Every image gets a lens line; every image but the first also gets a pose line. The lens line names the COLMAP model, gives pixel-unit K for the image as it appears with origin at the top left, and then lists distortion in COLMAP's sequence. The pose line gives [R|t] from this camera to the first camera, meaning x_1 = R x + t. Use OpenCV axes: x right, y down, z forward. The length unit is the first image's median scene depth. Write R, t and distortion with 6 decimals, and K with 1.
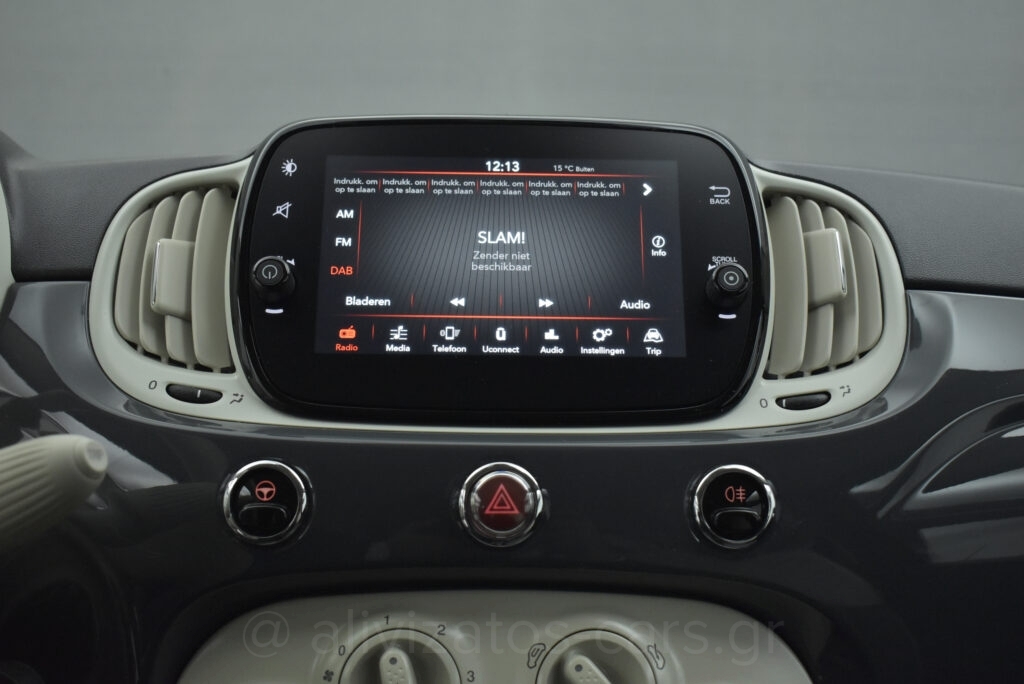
lens RADIAL K [[1203.8, 0, 512.0], [0, 1203.8, 342.0], [0, 0, 1]] dist [-0.020709, -0.037148]
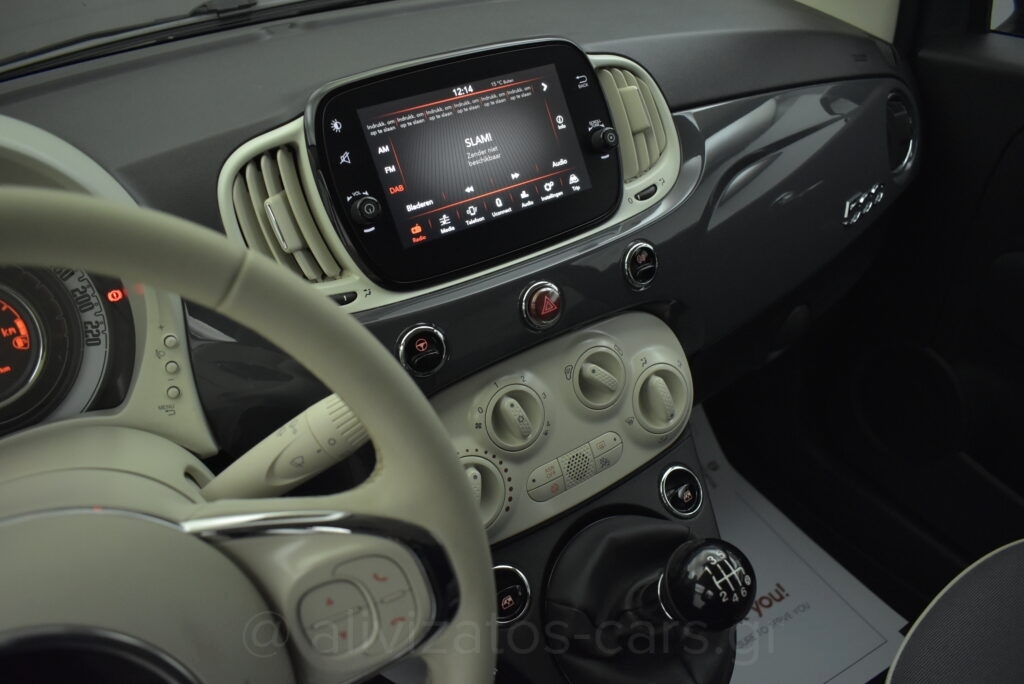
lens RADIAL K [[833.6, 0, 532.6], [0, 833.6, 349.6], [0, 0, 1]] dist [-0.099980, -0.001395]
pose [[0.829963, -0.352461, 0.432357, -0.524844], [0.134675, 0.878768, 0.457852, -0.338742], [-0.541317, -0.321772, 0.776813, 0.033552]]
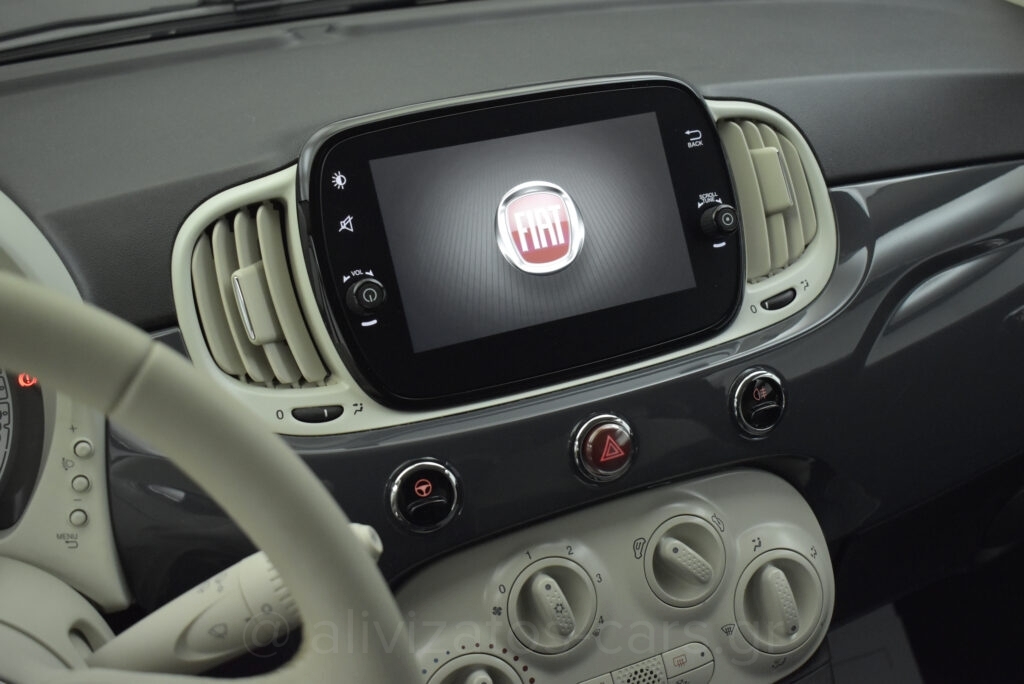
lens RADIAL K [[1259.1, 0, 525.7], [0, 1259.1, 341.7], [0, 0, 1]] dist [-0.046564, -0.086450]
pose [[0.911612, -0.224177, 0.344539, -0.463911], [0.107353, 0.938945, 0.326890, -0.367975], [-0.396785, -0.261010, 0.880020, -0.075761]]
